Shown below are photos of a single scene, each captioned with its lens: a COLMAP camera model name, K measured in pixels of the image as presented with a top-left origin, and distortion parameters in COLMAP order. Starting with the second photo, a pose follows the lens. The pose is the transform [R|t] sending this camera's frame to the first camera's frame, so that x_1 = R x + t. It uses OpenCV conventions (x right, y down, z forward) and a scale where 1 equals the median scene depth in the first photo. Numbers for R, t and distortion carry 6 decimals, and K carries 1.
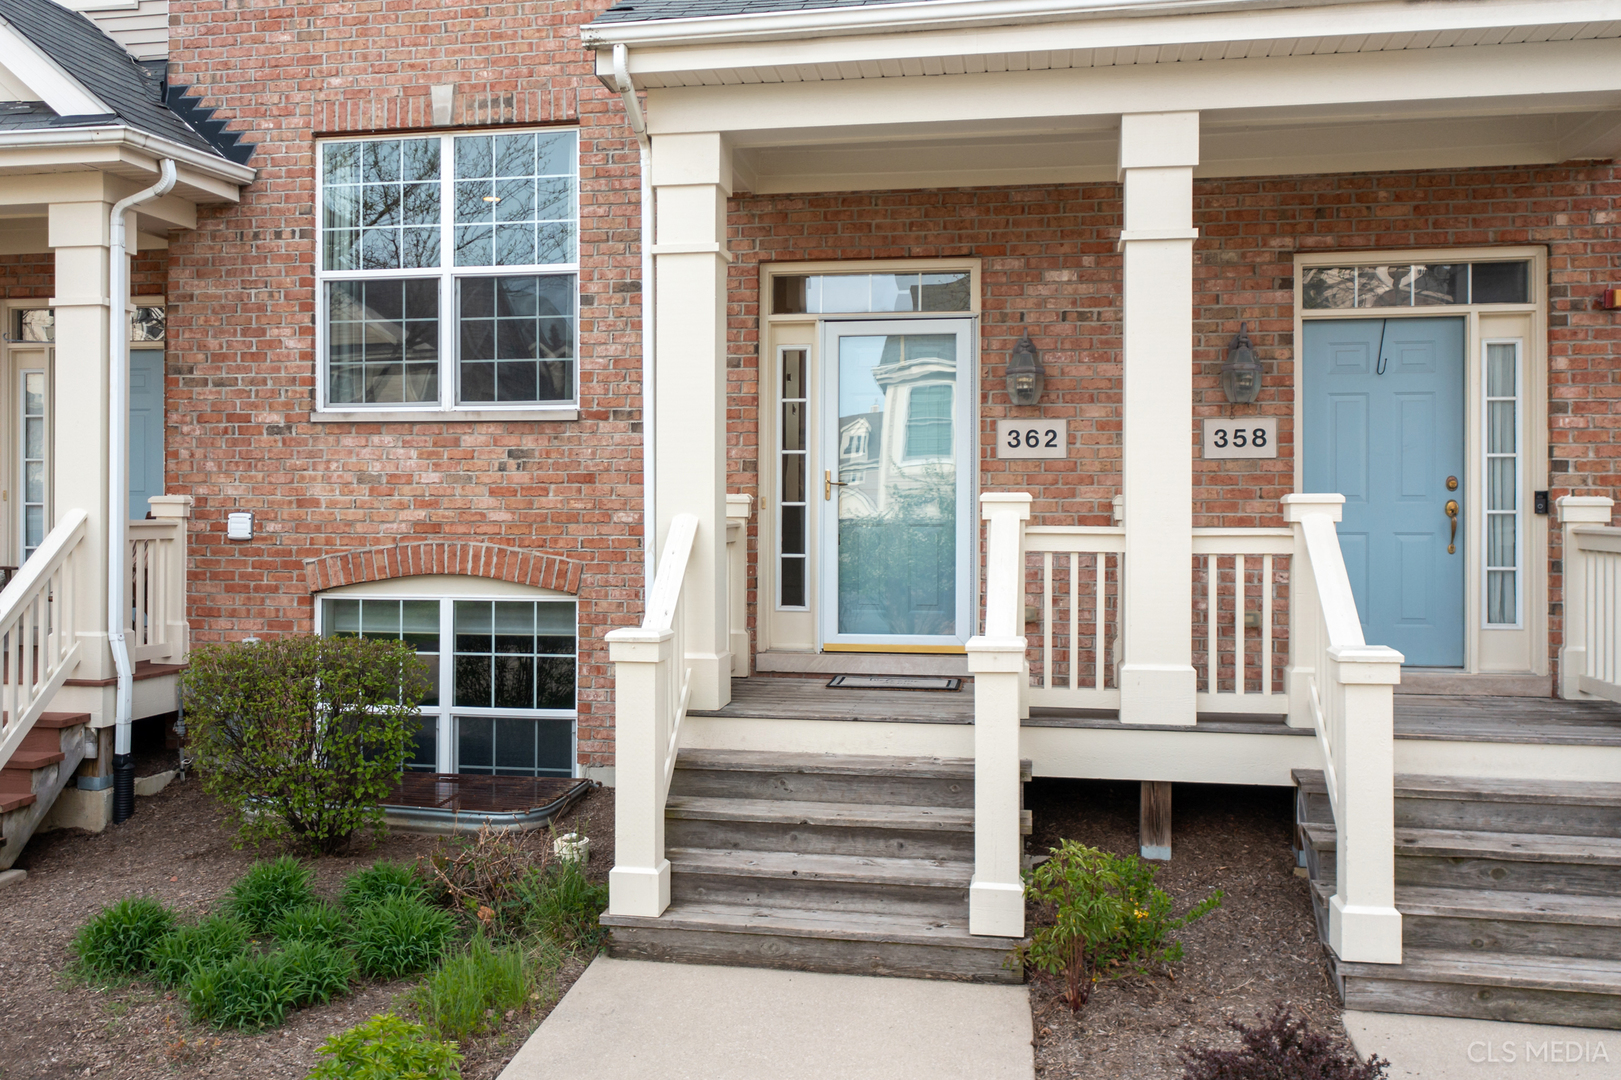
lens RADIAL K [[1311.4, 0, 810.5], [0, 1311.4, 540.0], [0, 0, 1]] dist [-0.001033, -0.001286]
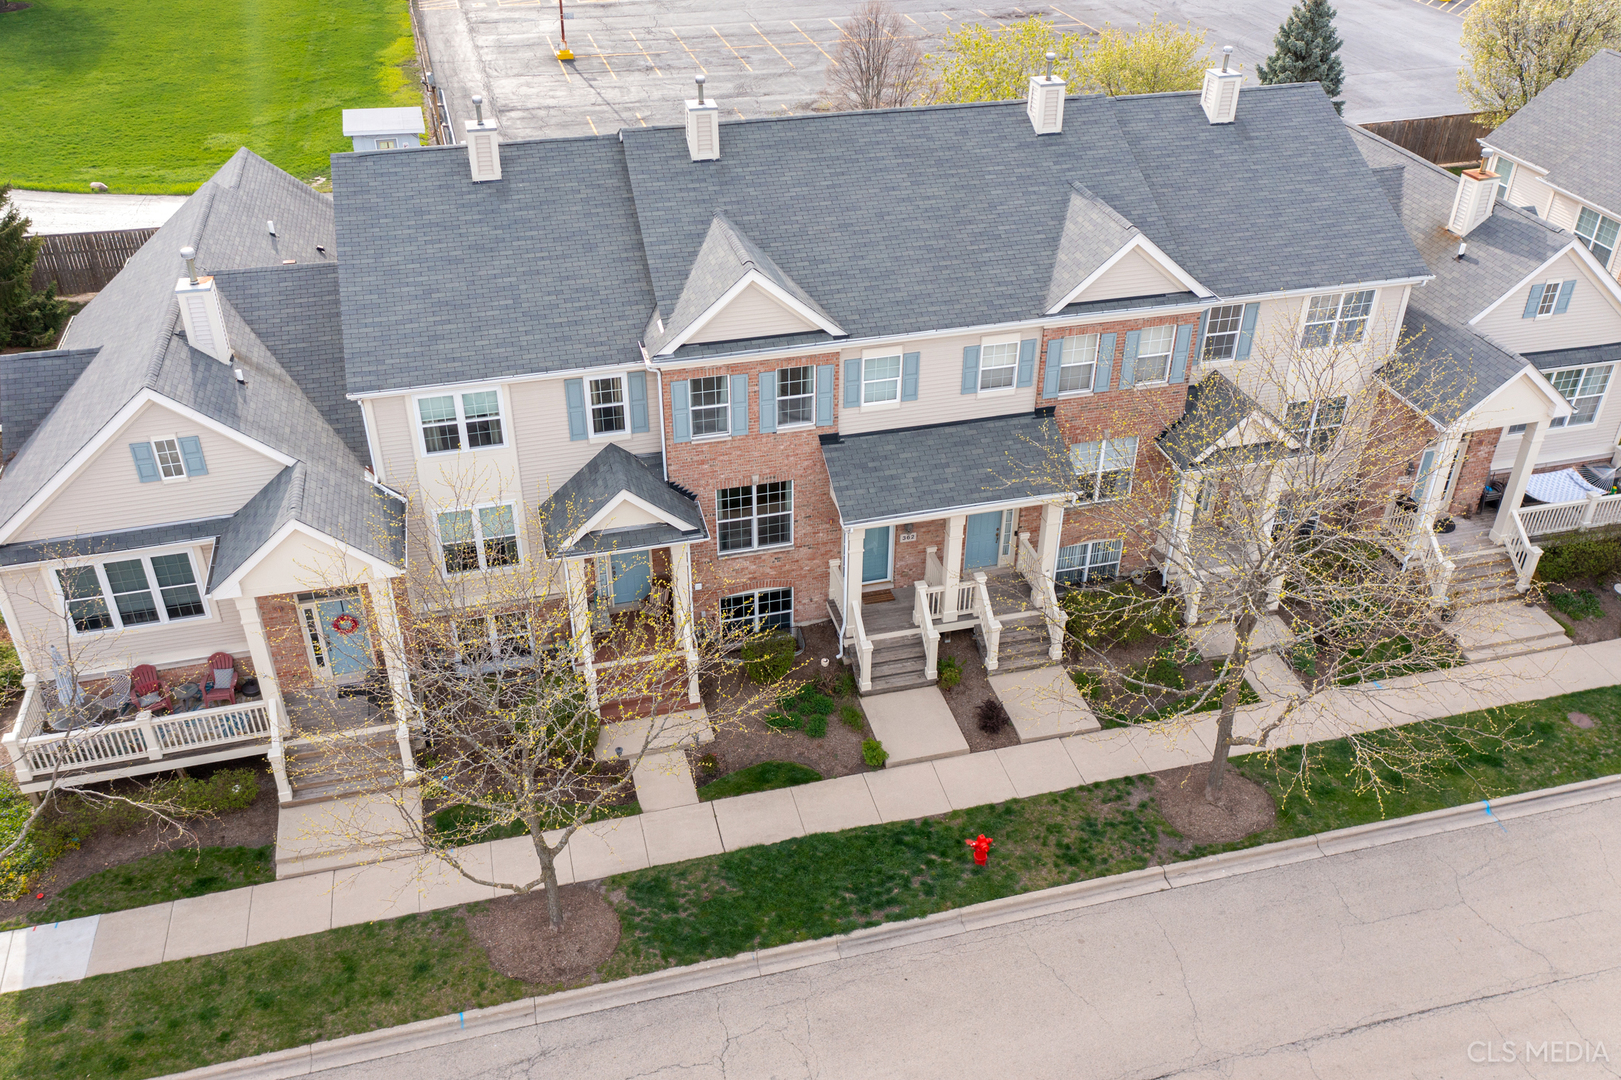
lens RADIAL K [[1311.4, 0, 810.5], [0, 1311.4, 540.0], [0, 0, 1]] dist [-0.001033, -0.001286]
pose [[0.905517, -0.232756, 0.354772, -1.631437], [-0.002244, 0.833477, 0.552549, -2.437661], [-0.424304, -0.501139, 0.754206, -2.036973]]
